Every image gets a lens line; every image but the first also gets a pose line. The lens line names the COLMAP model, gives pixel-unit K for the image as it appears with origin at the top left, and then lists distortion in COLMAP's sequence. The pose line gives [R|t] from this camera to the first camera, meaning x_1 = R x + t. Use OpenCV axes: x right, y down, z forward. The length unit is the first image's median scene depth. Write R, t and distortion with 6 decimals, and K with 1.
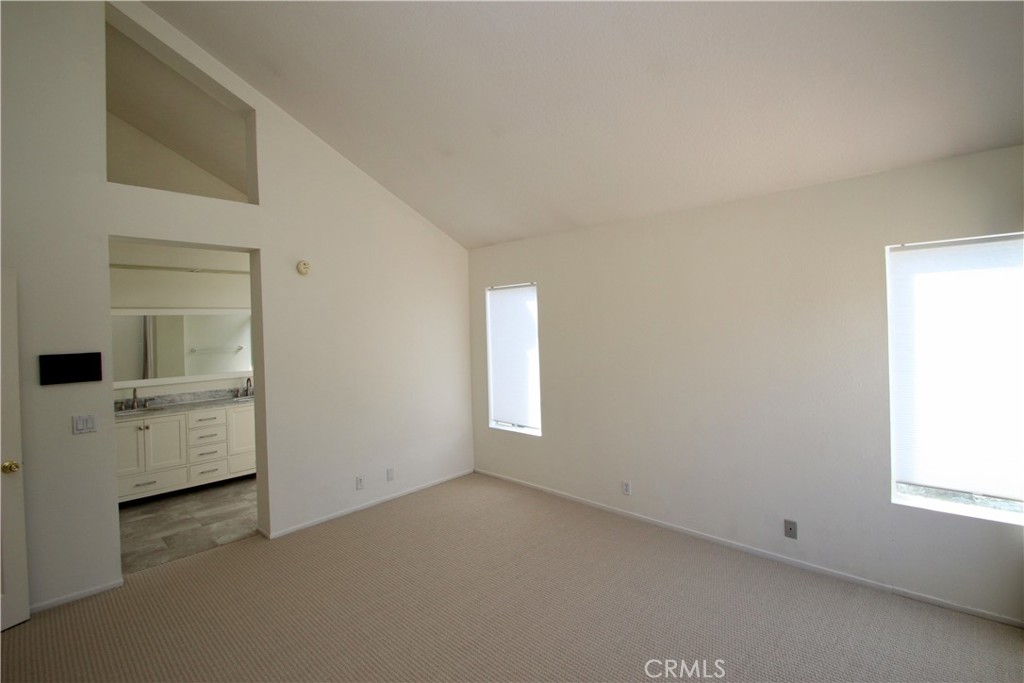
lens RADIAL K [[473.9, 0, 516.2], [0, 473.9, 328.4], [0, 0, 1]] dist [0.014739, -0.017774]
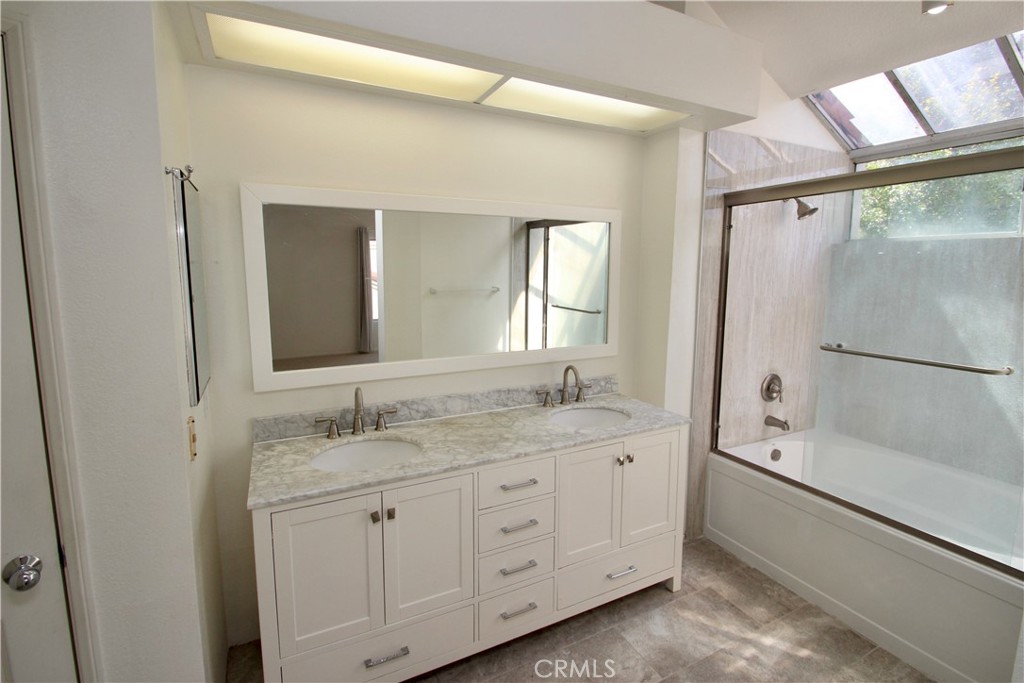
lens RADIAL K [[473.9, 0, 516.2], [0, 473.9, 328.4], [0, 0, 1]] dist [0.014739, -0.017774]
pose [[0.944035, 0.072723, -0.321729, -0.421331], [-0.032742, 0.991236, 0.127984, 0.014226], [0.328217, -0.110288, 0.938142, 0.513645]]
